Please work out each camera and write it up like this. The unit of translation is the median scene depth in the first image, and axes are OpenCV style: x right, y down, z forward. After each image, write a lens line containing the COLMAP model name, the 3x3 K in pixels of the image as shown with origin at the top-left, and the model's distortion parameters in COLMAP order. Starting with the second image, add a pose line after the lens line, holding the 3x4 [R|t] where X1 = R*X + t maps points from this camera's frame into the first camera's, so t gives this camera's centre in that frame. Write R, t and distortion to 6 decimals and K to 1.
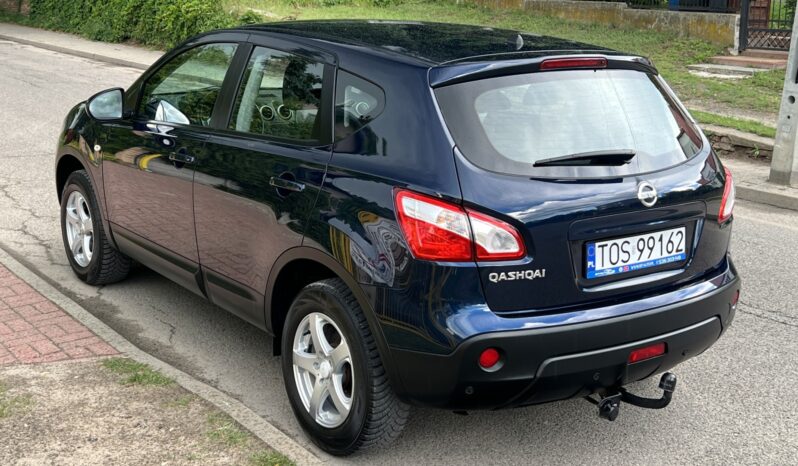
lens RADIAL K [[1025.7, 0, 391.4], [0, 1025.7, 234.3], [0, 0, 1]] dist [0.197280, -0.571607]
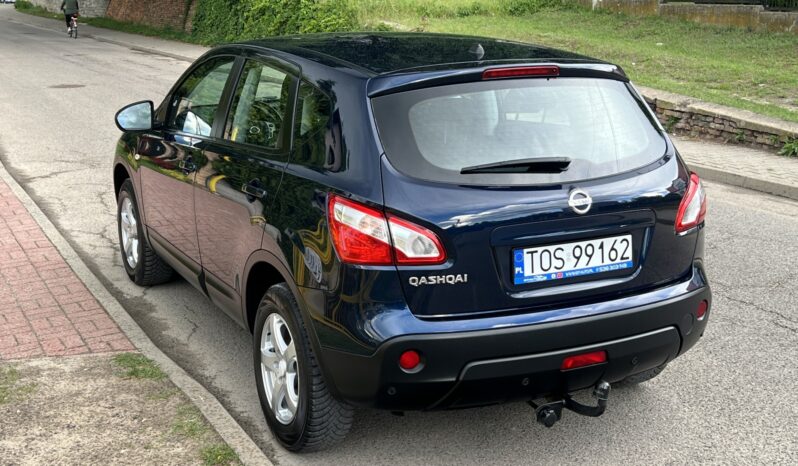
lens RADIAL K [[1025.7, 0, 391.4], [0, 1025.7, 234.3], [0, 0, 1]] dist [0.197280, -0.571607]
pose [[0.986899, 0.009875, -0.161038, 0.223269], [-0.011382, 0.999900, -0.008441, 0.003563], [0.160938, 0.010164, 0.986912, -0.014510]]
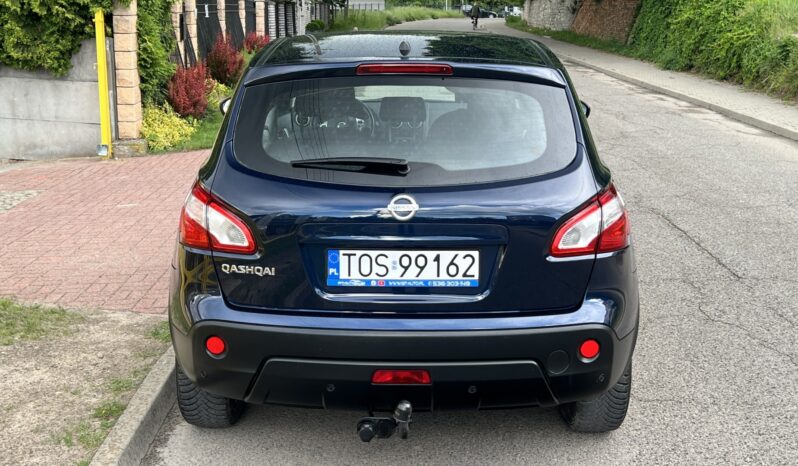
lens RADIAL K [[1025.7, 0, 391.4], [0, 1025.7, 234.3], [0, 0, 1]] dist [0.197280, -0.571607]
pose [[0.805965, 0.109871, -0.581677, 0.767793], [-0.127793, 0.991748, 0.010259, -0.021919], [0.578004, 0.066066, 0.813355, 0.232240]]
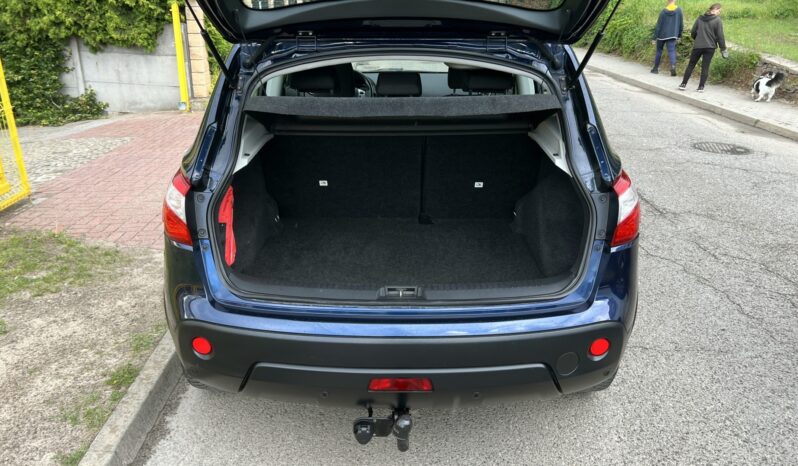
lens RADIAL K [[625.5, 0, 395.1], [0, 625.5, 227.9], [0, 0, 1]] dist [0.048764, -0.051076]
pose [[0.812788, 0.175397, -0.555529, 0.512191], [-0.123317, 0.983791, 0.130188, -0.082166], [0.569358, -0.037309, 0.821242, 0.575107]]
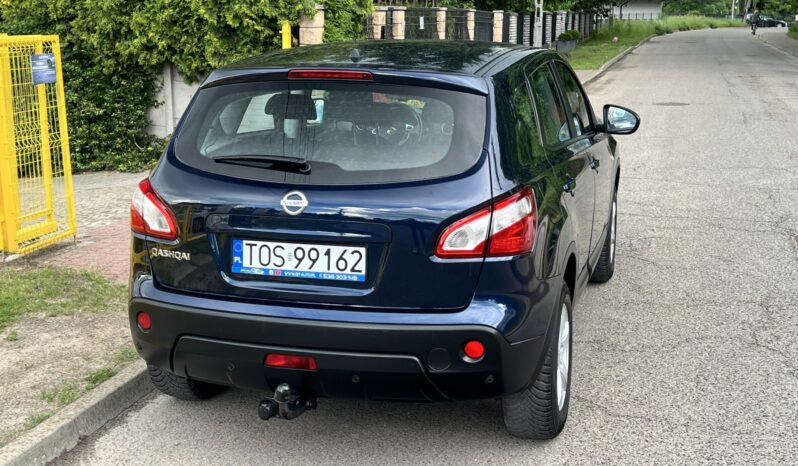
lens RADIAL K [[1025.7, 0, 391.4], [0, 1025.7, 234.3], [0, 0, 1]] dist [0.197280, -0.571607]
pose [[0.621931, 0.140606, -0.770345, 1.057862], [-0.173471, 0.984044, 0.039561, -0.062925], [0.763616, 0.109029, 0.636399, 0.430628]]
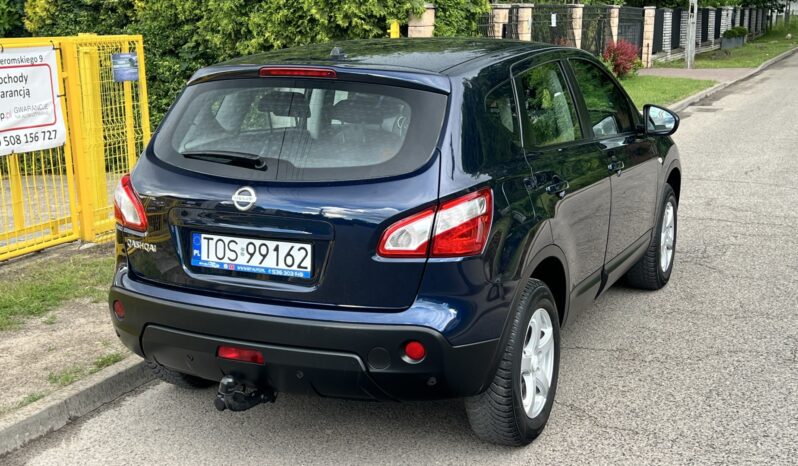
lens RADIAL K [[1025.7, 0, 391.4], [0, 1025.7, 234.3], [0, 0, 1]] dist [0.197280, -0.571607]
pose [[0.487260, 0.156895, -0.859047, 1.172572], [-0.191714, 0.978948, 0.070052, -0.100774], [0.851953, 0.130558, 0.507081, 0.600196]]
